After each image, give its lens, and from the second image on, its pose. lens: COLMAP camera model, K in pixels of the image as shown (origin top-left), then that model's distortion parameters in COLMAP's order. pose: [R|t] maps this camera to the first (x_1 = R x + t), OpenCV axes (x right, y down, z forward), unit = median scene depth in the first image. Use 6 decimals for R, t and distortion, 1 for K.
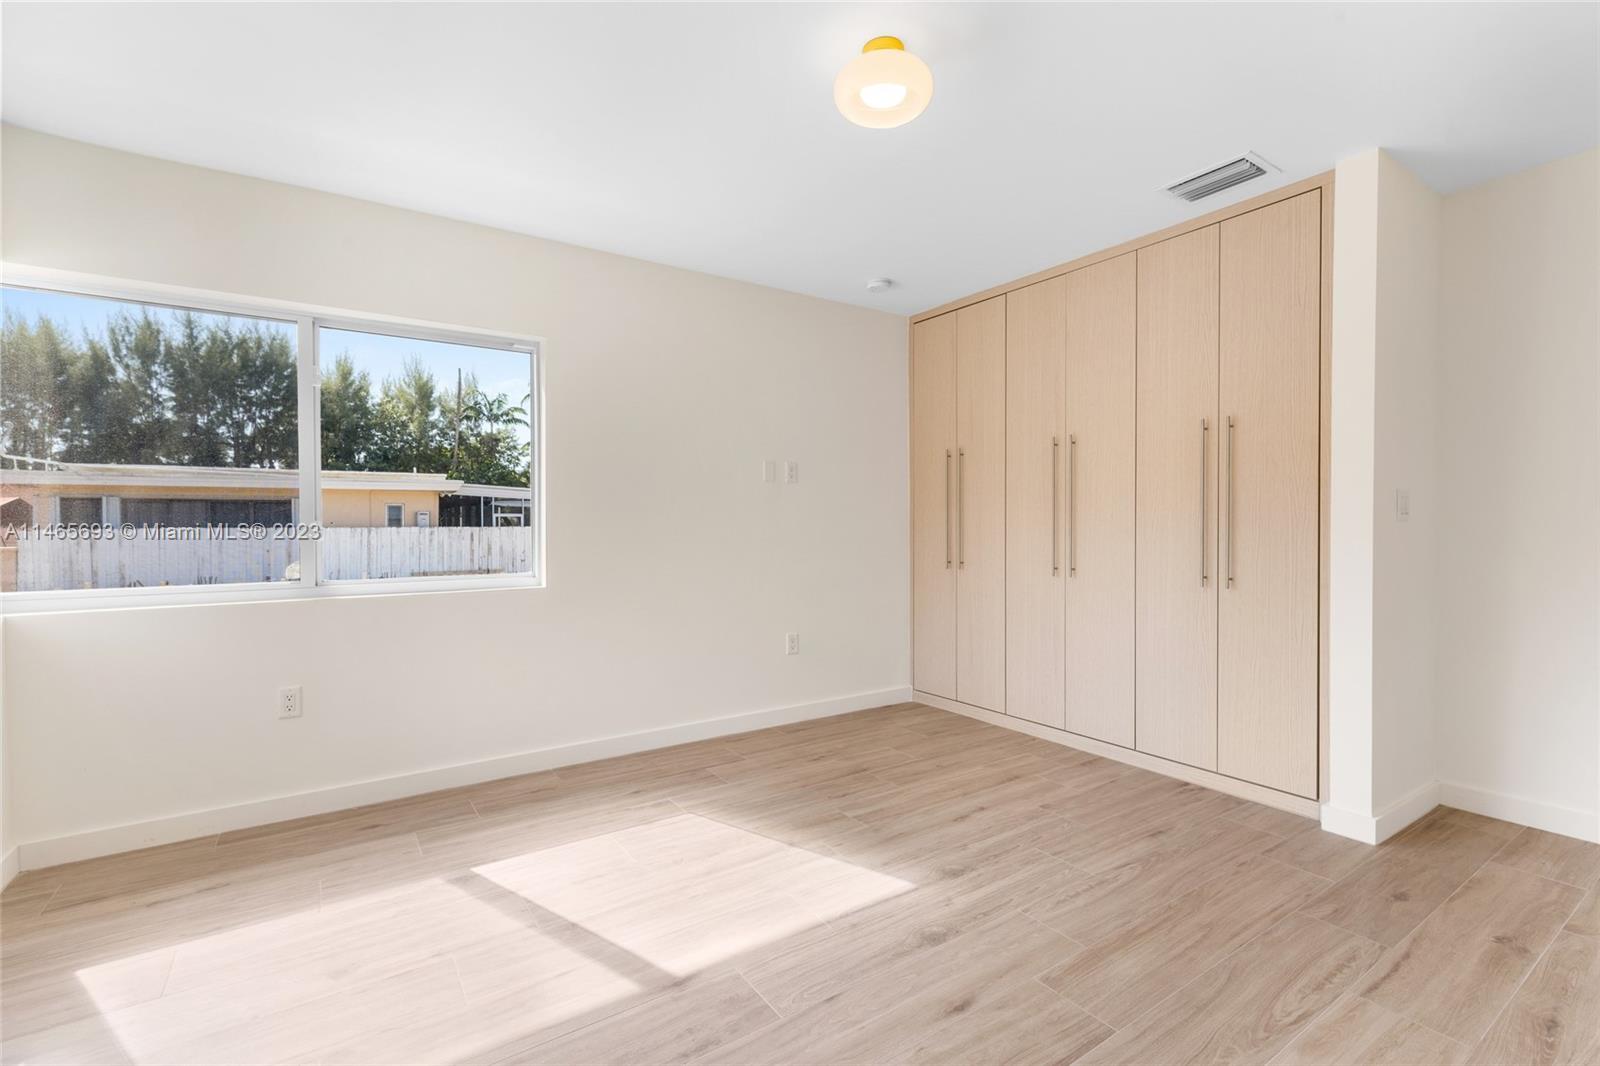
lens RADIAL K [[714.1, 0, 800.0], [0, 714.1, 533.0], [0, 0, 1]] dist [0.004060, -0.000361]
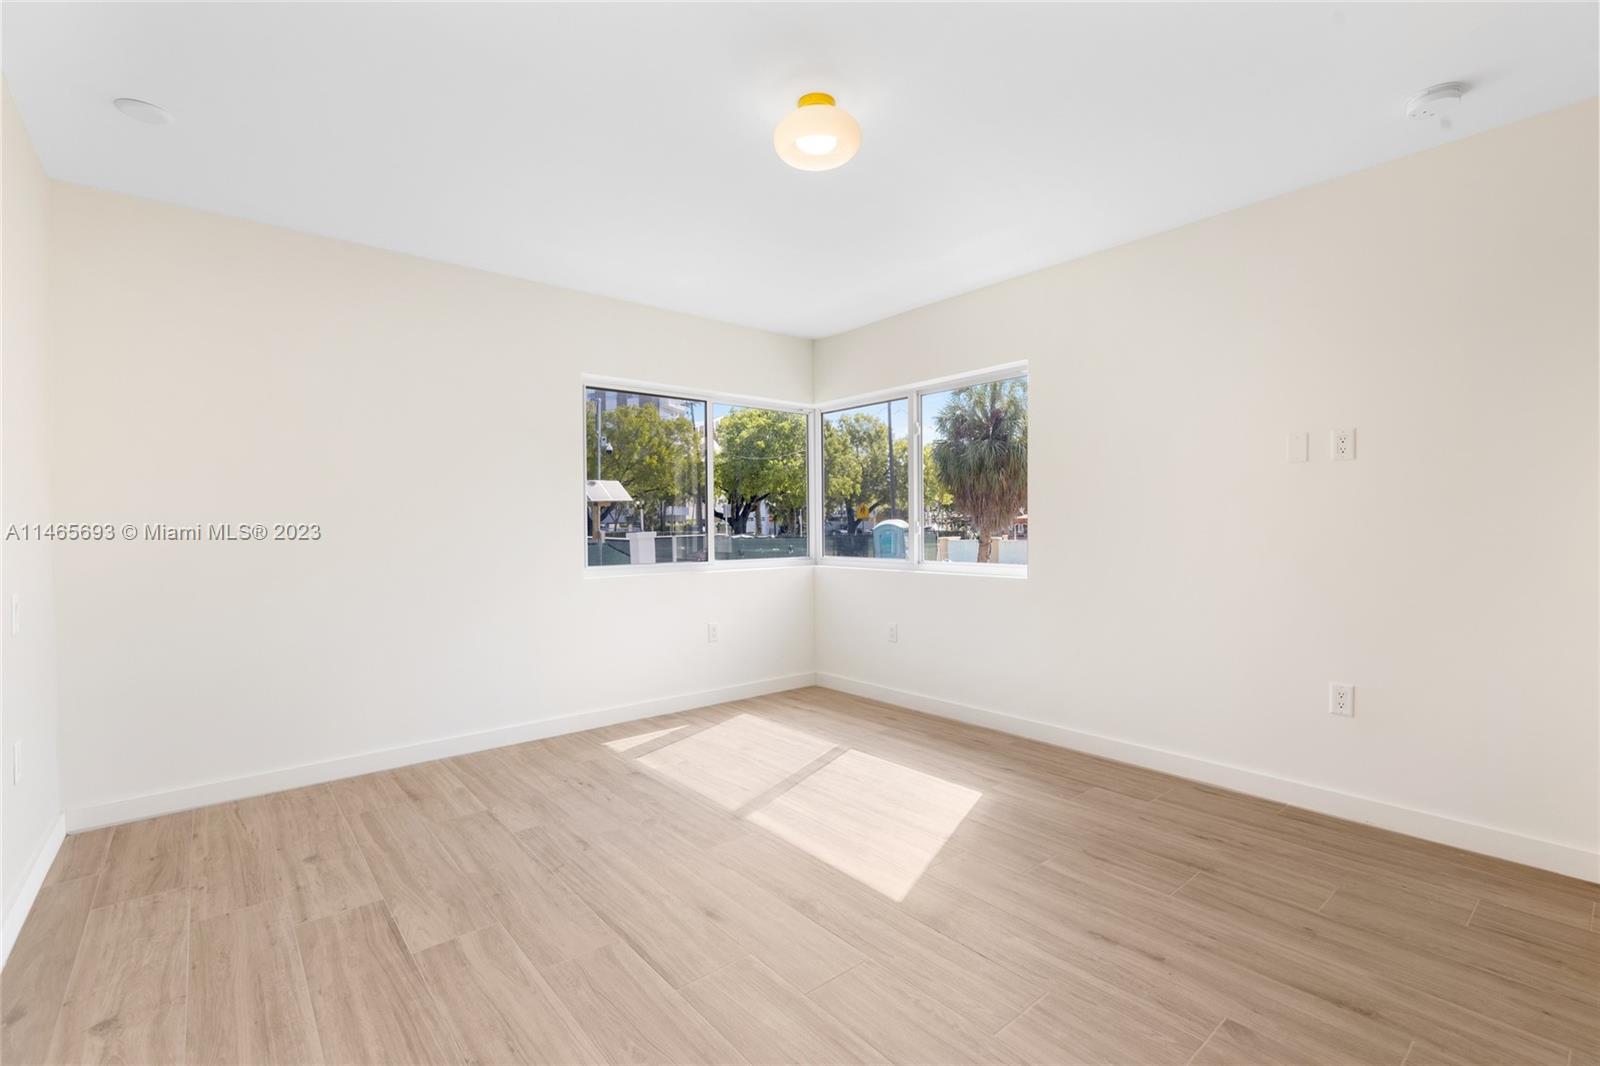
lens RADIAL K [[714.1, 0, 800.0], [0, 714.1, 533.0], [0, 0, 1]] dist [0.004060, -0.000361]
pose [[0.103141, 0.012172, -0.994592, 0.773145], [-0.008358, 0.999900, 0.011370, -0.006898], [0.994632, 0.007140, 0.103232, 0.539139]]
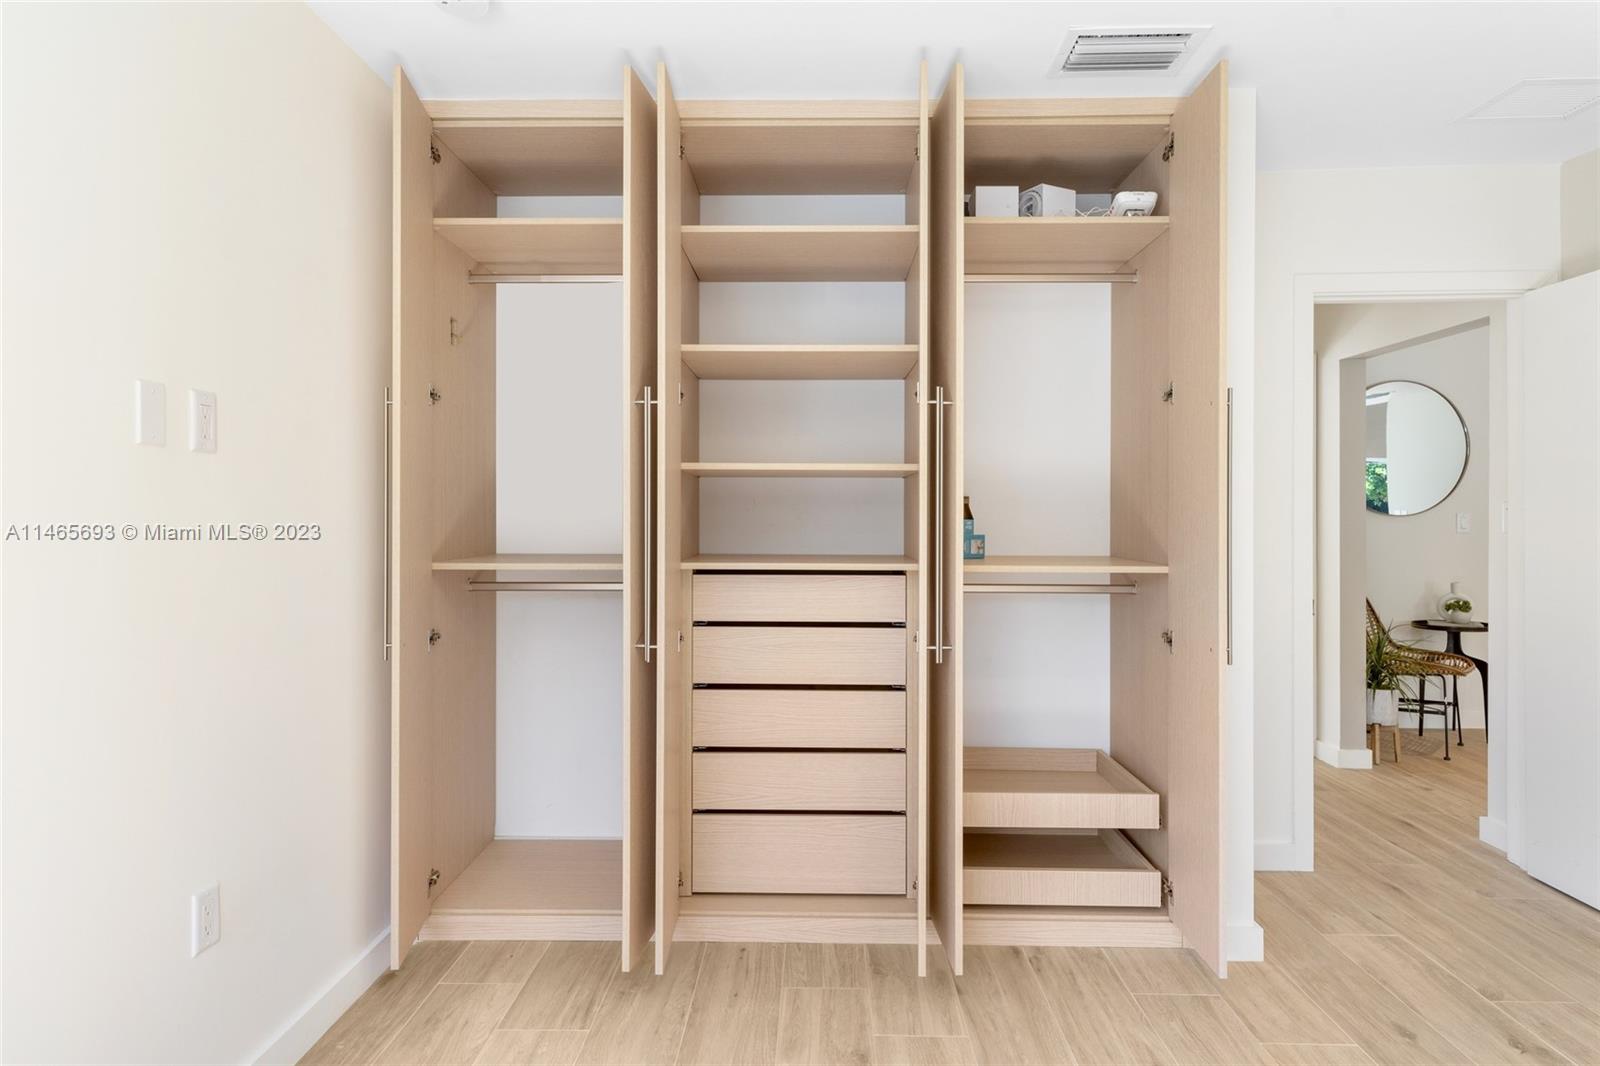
lens RADIAL K [[948.0, 0, 803.7], [0, 948.0, 509.2], [0, 0, 1]] dist [0.005756, -0.001652]
pose [[0.572854, 0.005872, 0.819637, -0.283868], [0.005845, 0.999920, -0.011248, -0.045179], [-0.819637, 0.011234, 0.572773, 0.639004]]
